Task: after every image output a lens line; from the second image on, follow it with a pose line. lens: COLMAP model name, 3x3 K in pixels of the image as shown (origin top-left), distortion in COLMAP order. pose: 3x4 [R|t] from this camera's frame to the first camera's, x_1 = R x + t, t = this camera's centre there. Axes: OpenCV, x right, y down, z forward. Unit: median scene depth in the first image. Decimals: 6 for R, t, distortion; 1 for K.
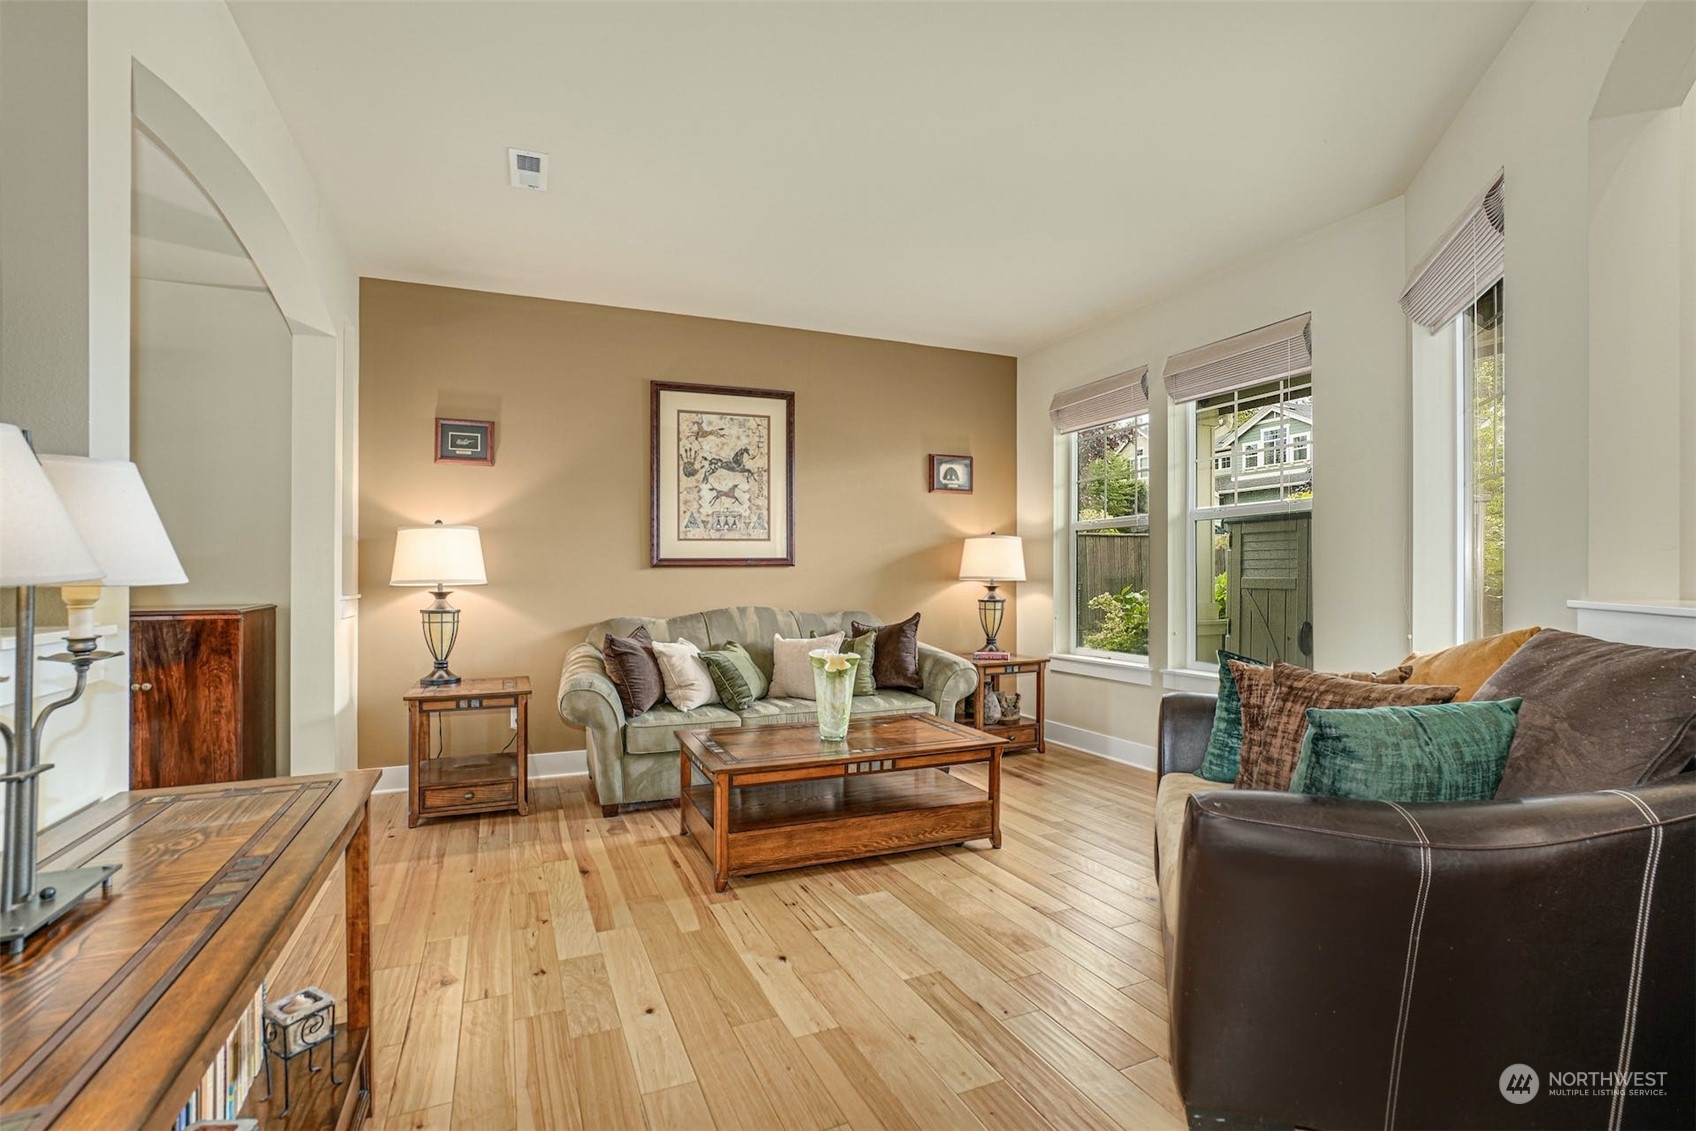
lens RADIAL K [[775.5, 0, 843.4], [0, 775.5, 574.1], [0, 0, 1]] dist [-0.019021, 0.005312]
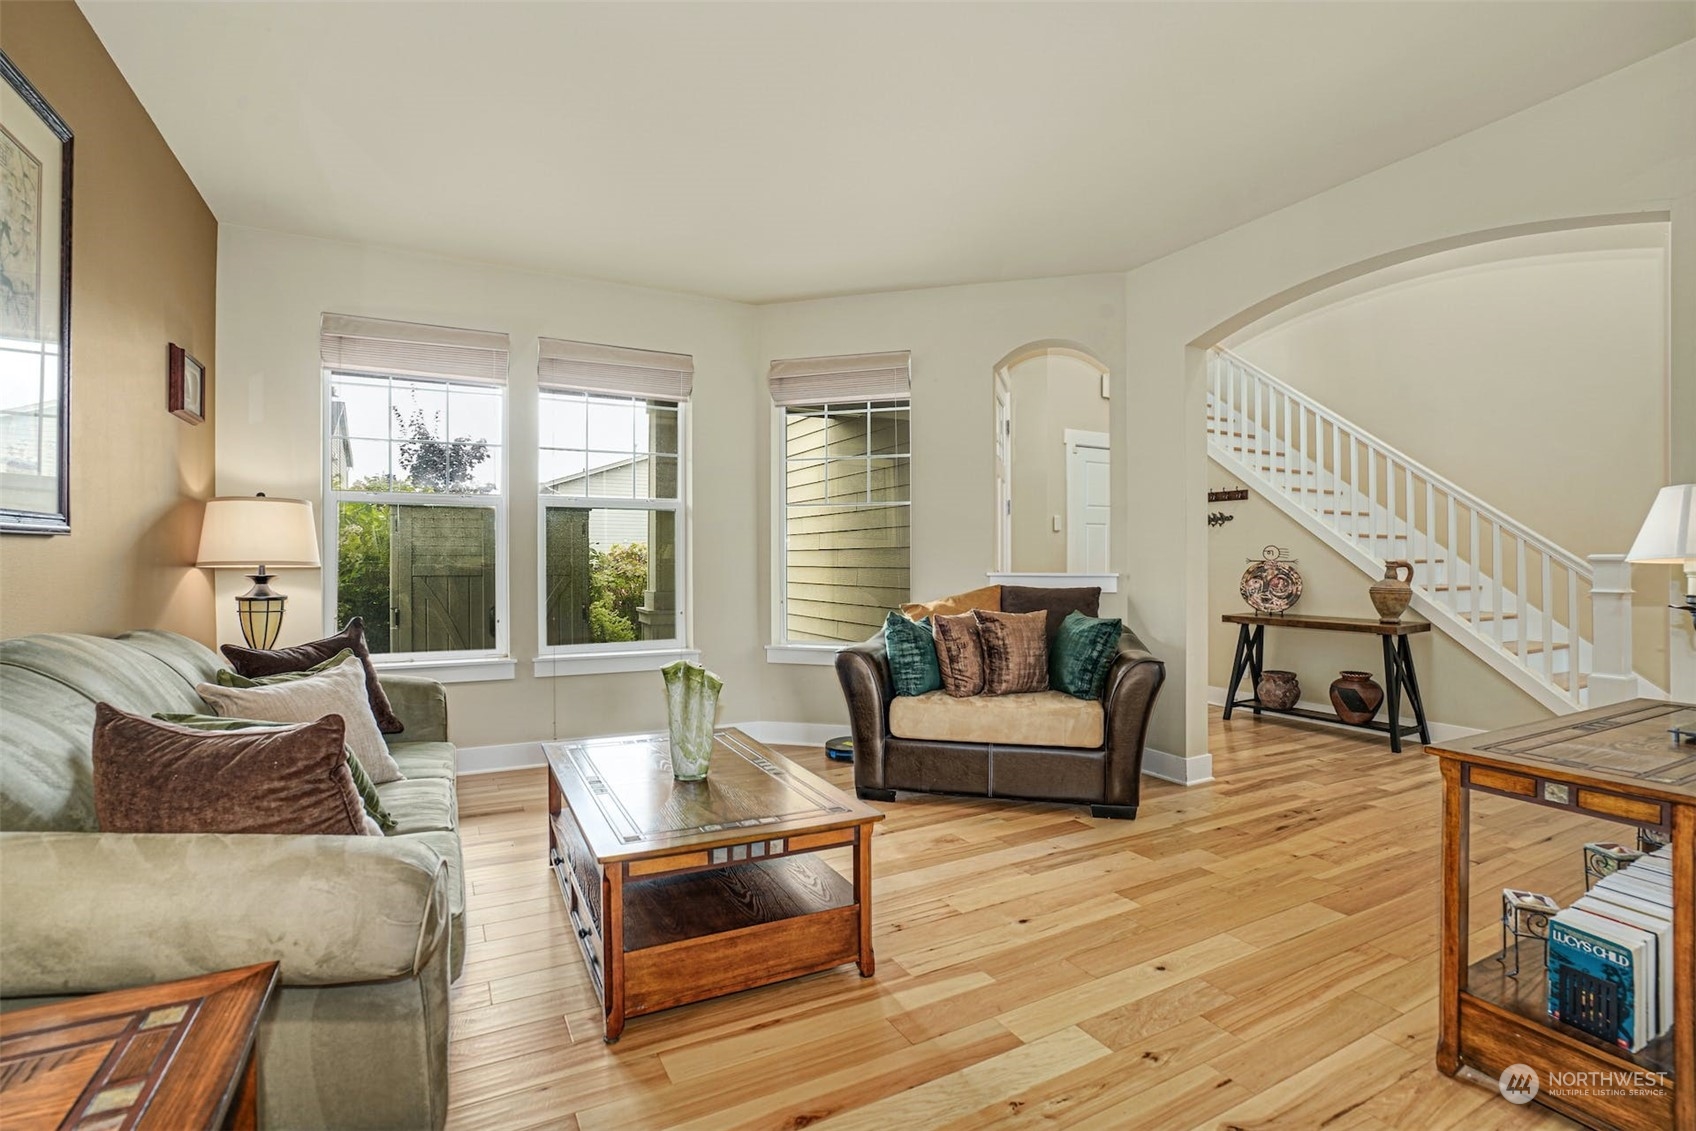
lens RADIAL K [[775.5, 0, 843.9], [0, 775.5, 564.3], [0, 0, 1]] dist [-0.019021, 0.005312]
pose [[-0.059444, 0.001143, 0.998231, -0.950721], [-0.005642, 0.999983, -0.001481, 0.007695], [-0.998216, -0.005720, -0.059437, 1.109462]]
